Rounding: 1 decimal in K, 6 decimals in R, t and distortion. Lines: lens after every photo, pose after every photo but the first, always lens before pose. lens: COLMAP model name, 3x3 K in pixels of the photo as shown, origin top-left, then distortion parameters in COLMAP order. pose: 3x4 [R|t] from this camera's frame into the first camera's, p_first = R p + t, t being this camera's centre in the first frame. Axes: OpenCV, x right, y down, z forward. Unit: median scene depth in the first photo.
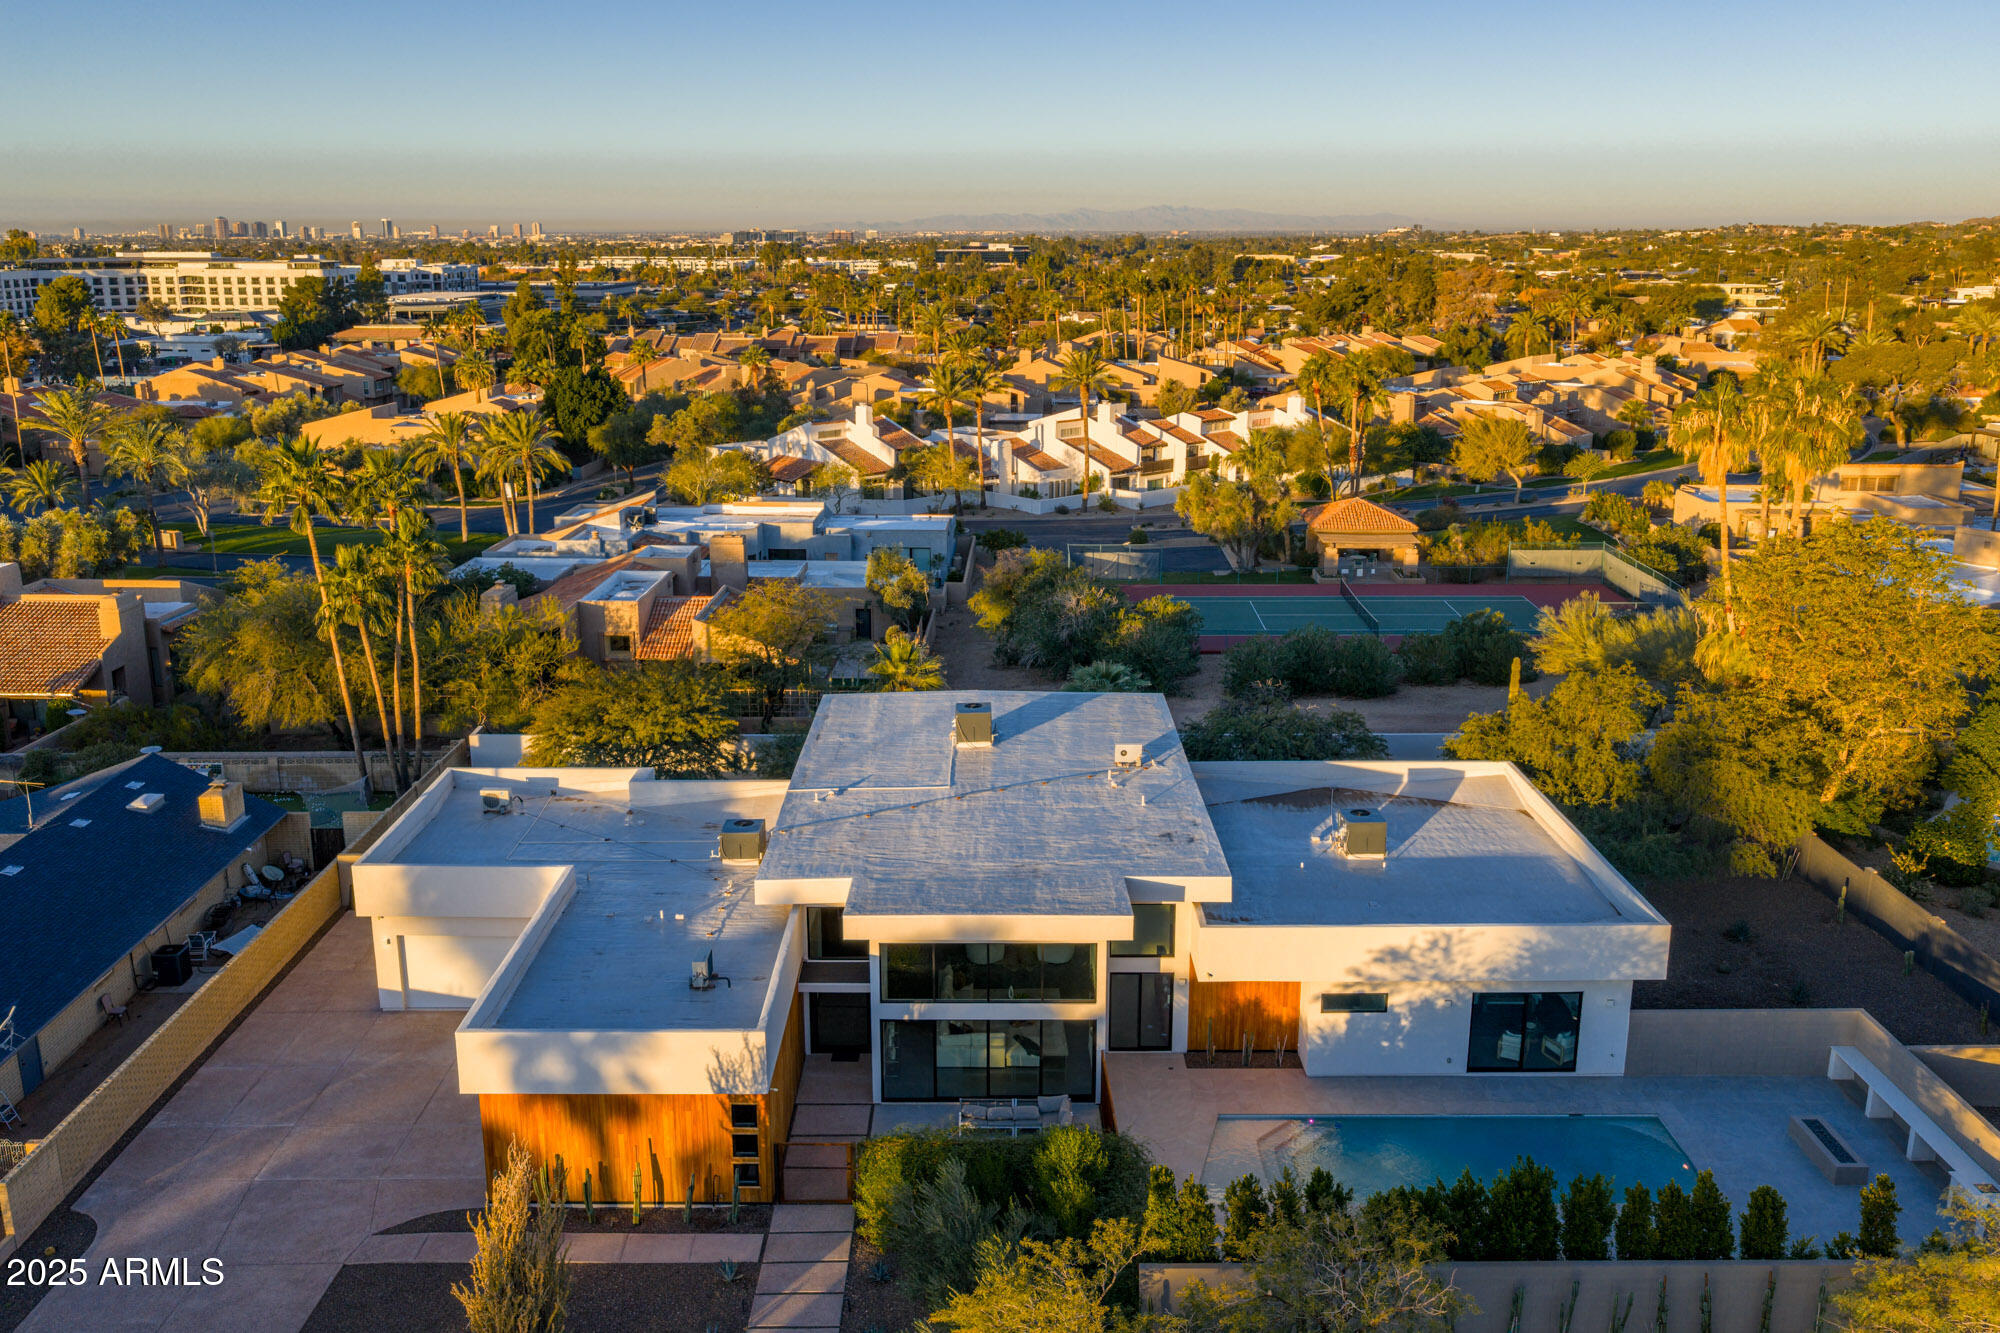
lens RADIAL K [[1651.5, 0, 1000.0], [0, 1651.5, 666.5], [0, 0, 1]] dist [0.002511, -0.002014]
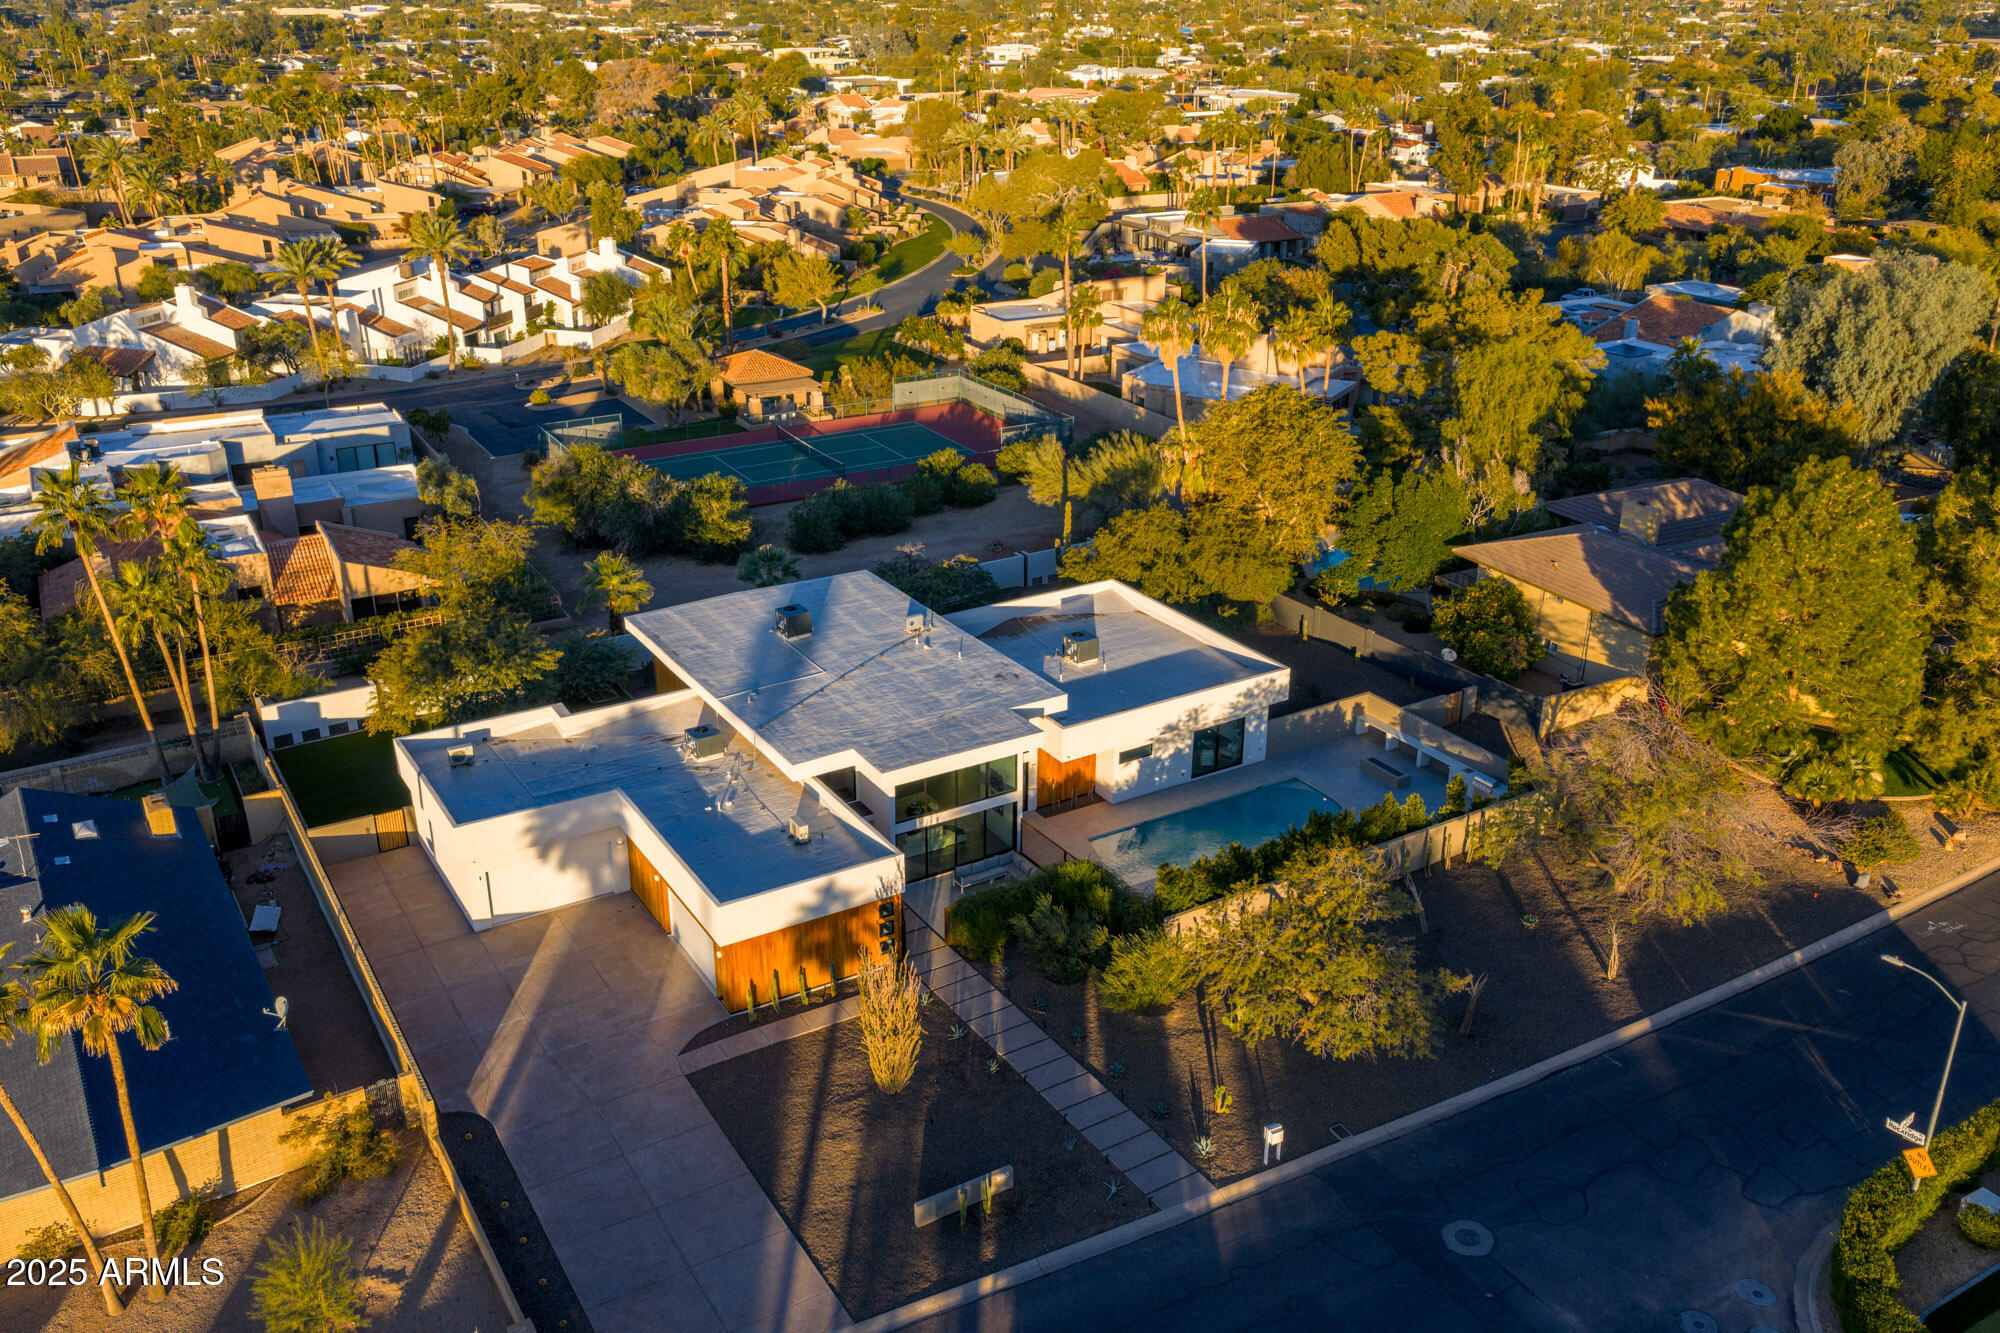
lens RADIAL K [[1651.5, 0, 1000.0], [0, 1651.5, 666.5], [0, 0, 1]] dist [0.002511, -0.002014]
pose [[0.854849, -0.198801, 0.479283, -0.186381], [0.128099, 0.975959, 0.176339, -0.051719], [-0.502816, -0.089348, 0.859763, -0.088791]]
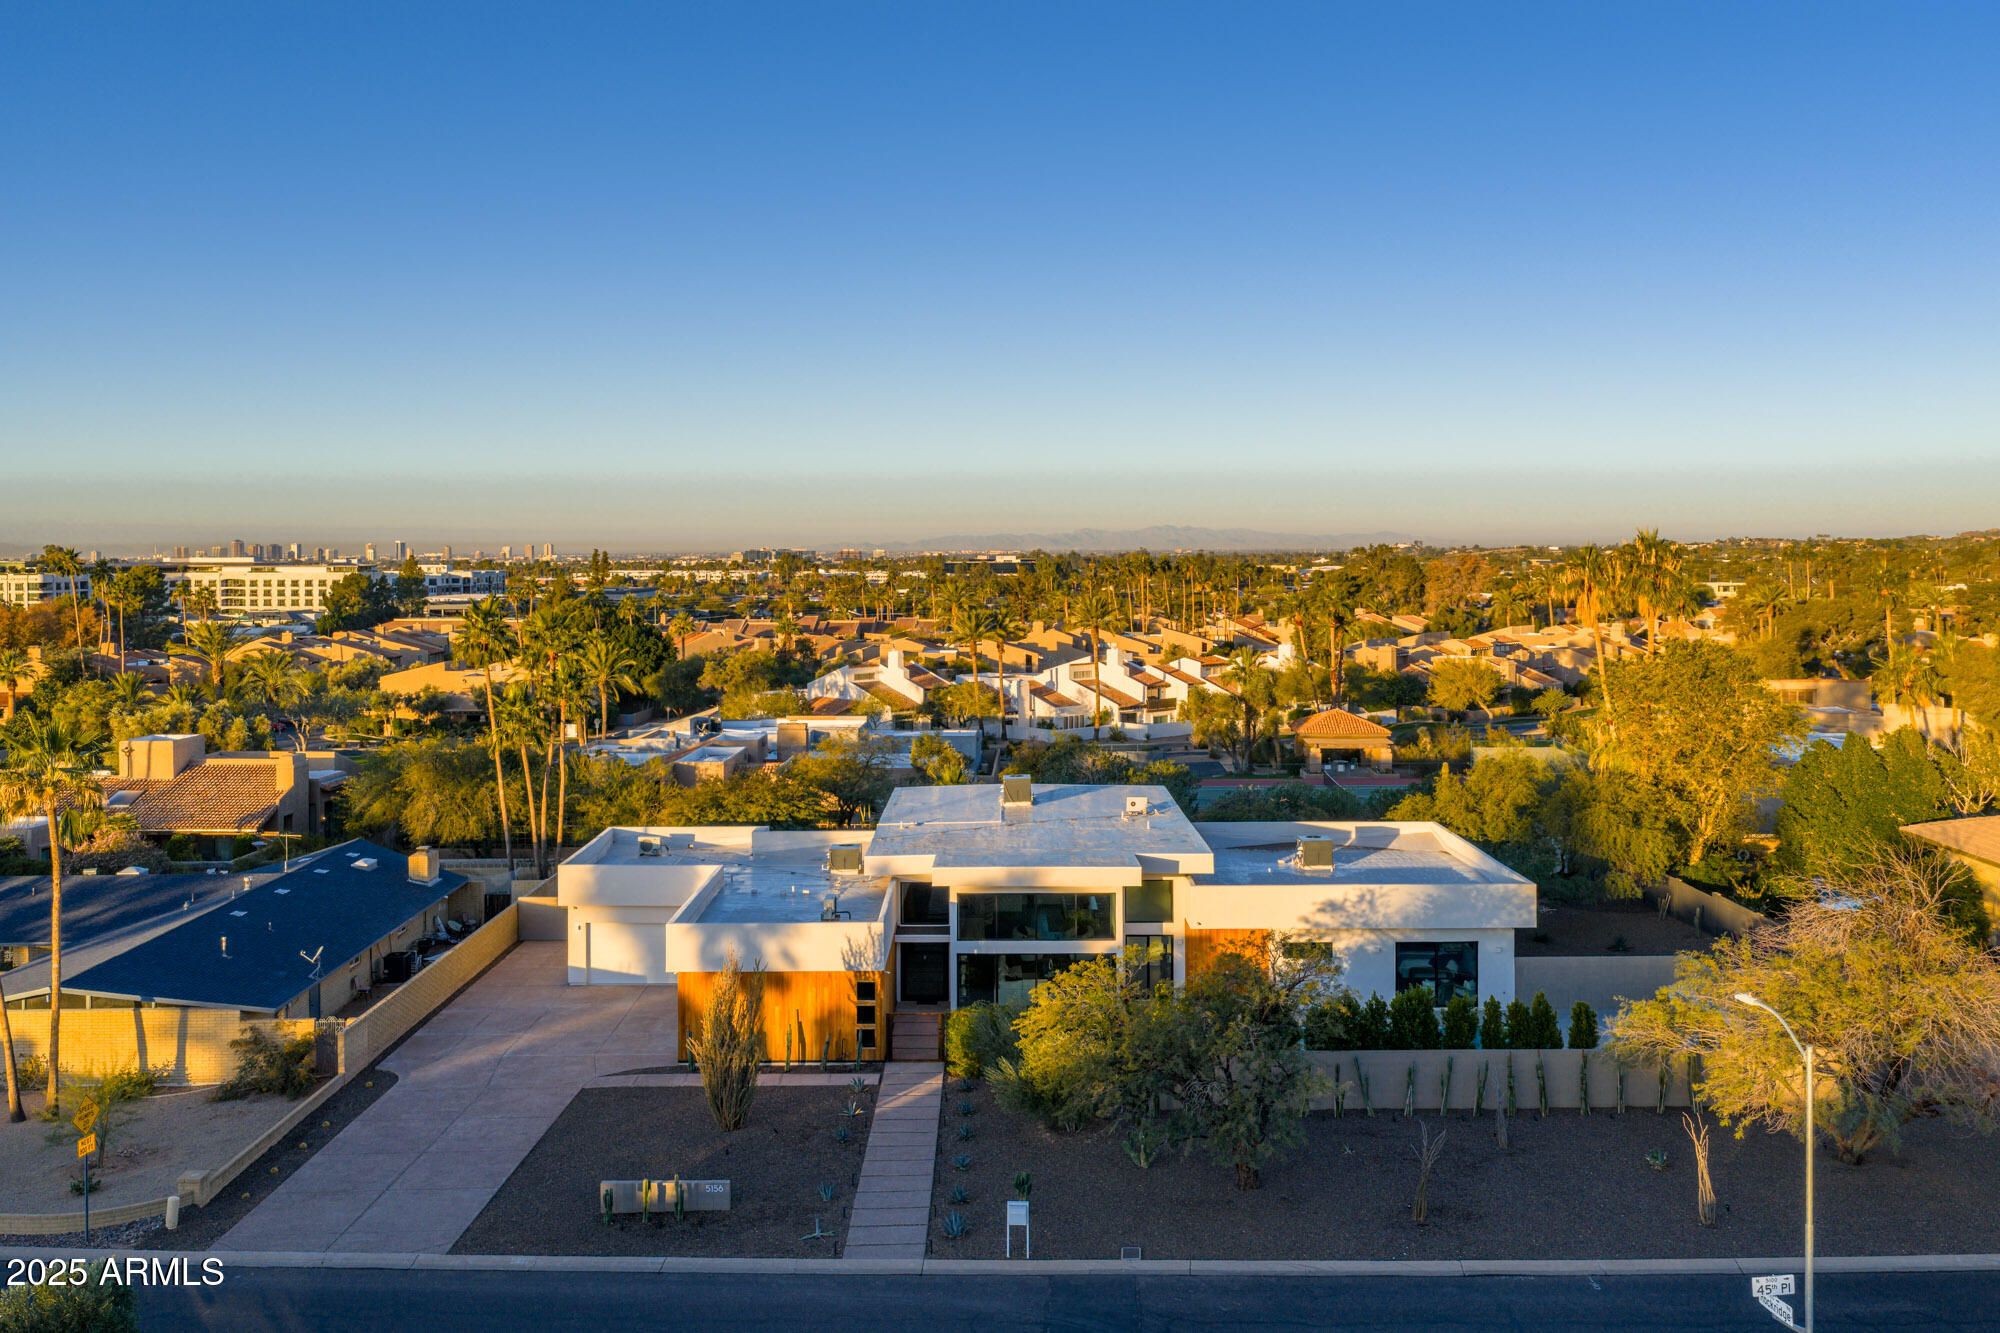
lens RADIAL K [[1689.4, 0, 999.5], [0, 1689.4, 581.1], [0, 0, 1]] dist [0.011202, -0.006849]
pose [[0.999981, -0.004797, -0.003791, -0.008417], [0.003761, 0.971457, -0.237185, 0.067617], [0.004820, 0.237166, 0.971457, -0.116803]]
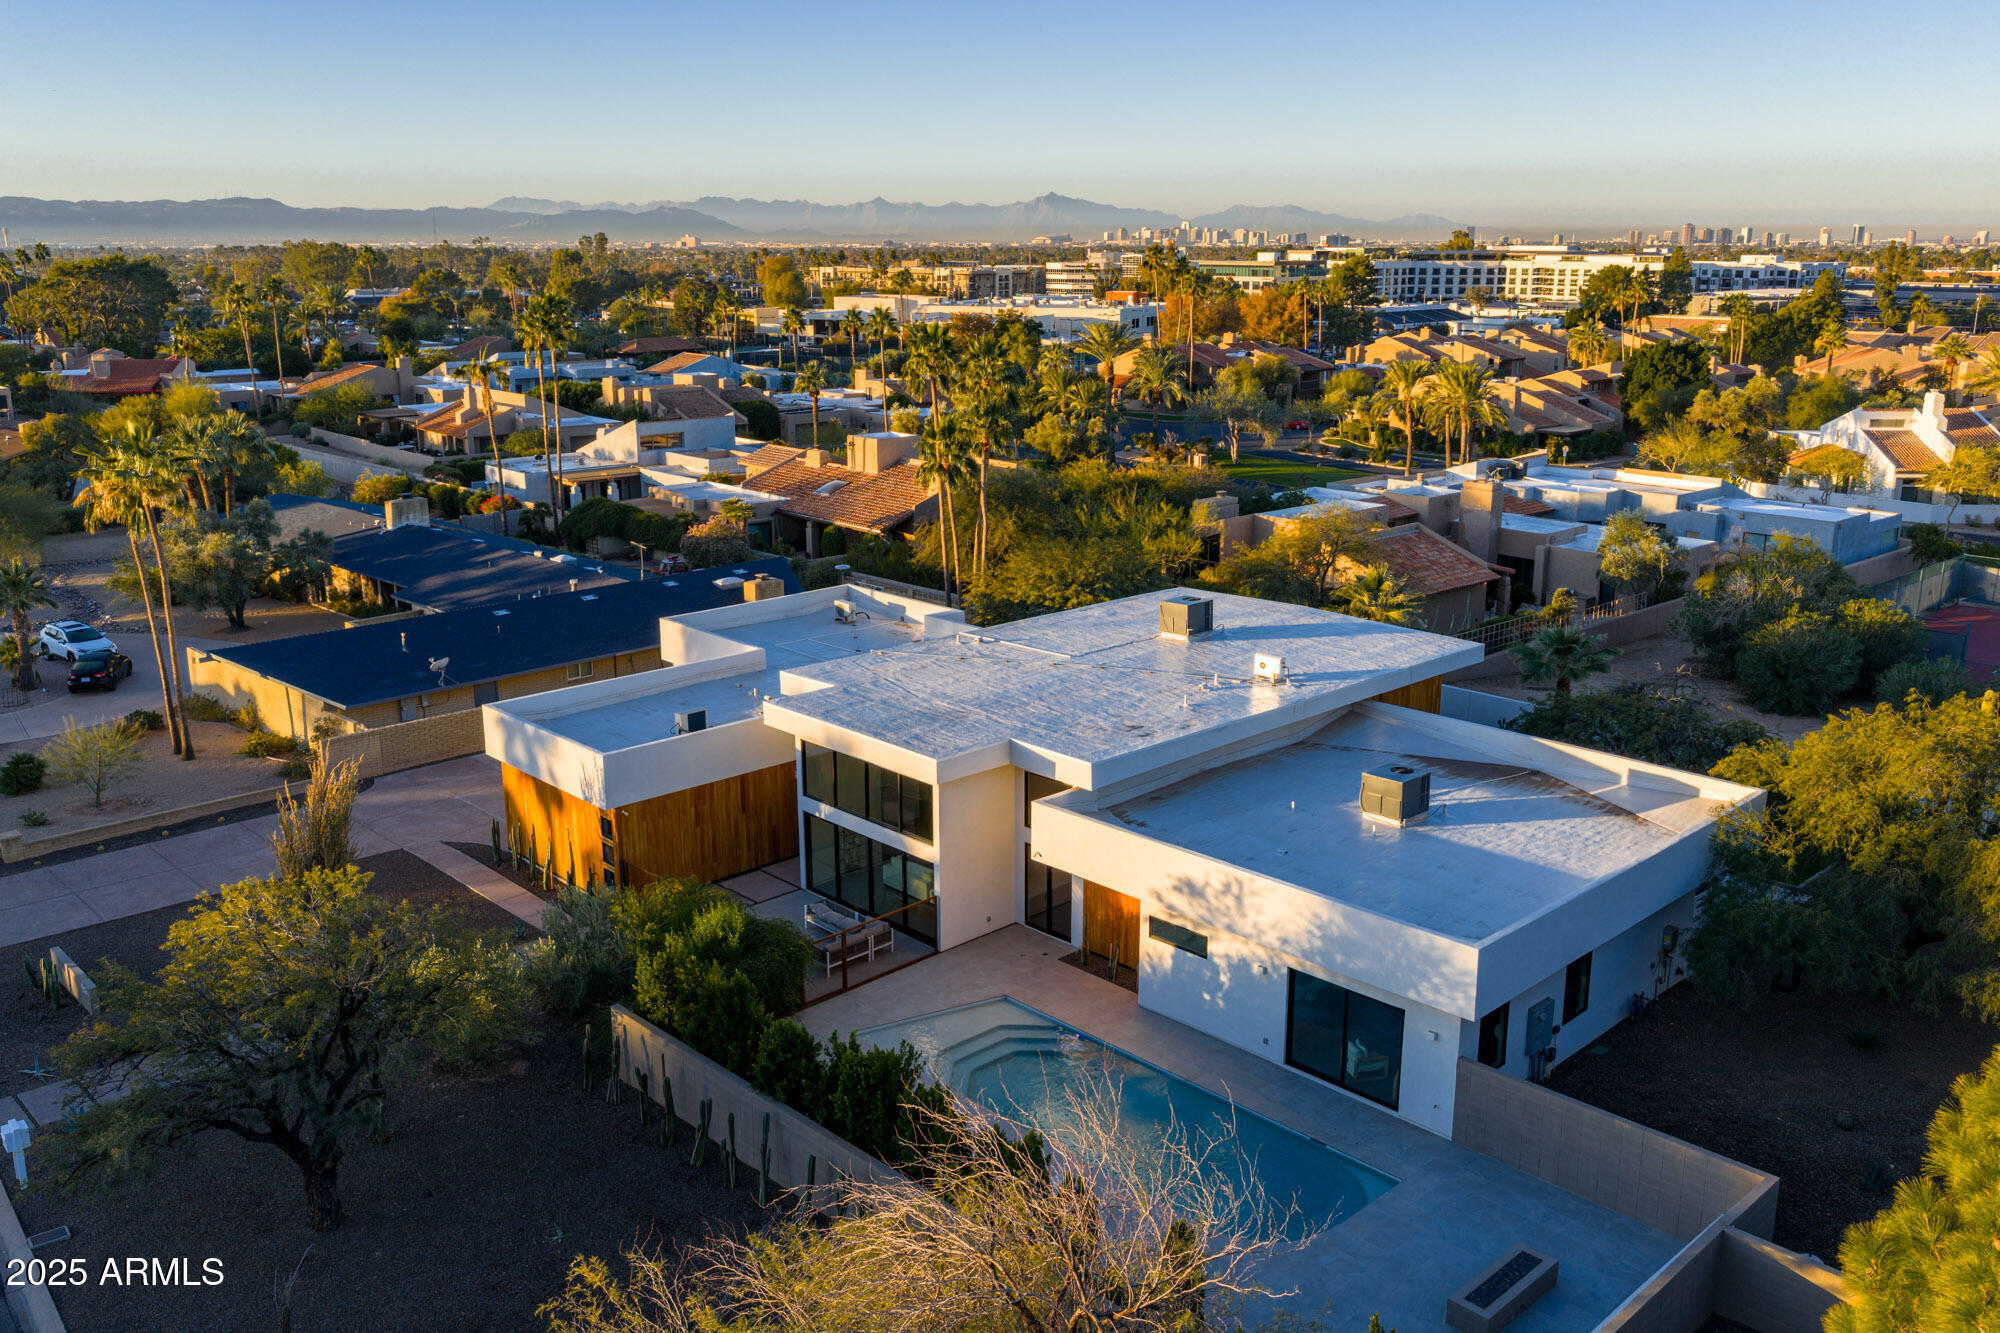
lens RADIAL K [[1646.9, 0, 1000.0], [0, 1646.9, 666.5], [0, 0, 1]] dist [-0.003751, -0.006714]
pose [[0.687121, 0.181527, -0.703500, 0.209958], [-0.183417, 0.980262, 0.073794, 0.004280], [0.703010, 0.078328, 0.706854, 0.085888]]
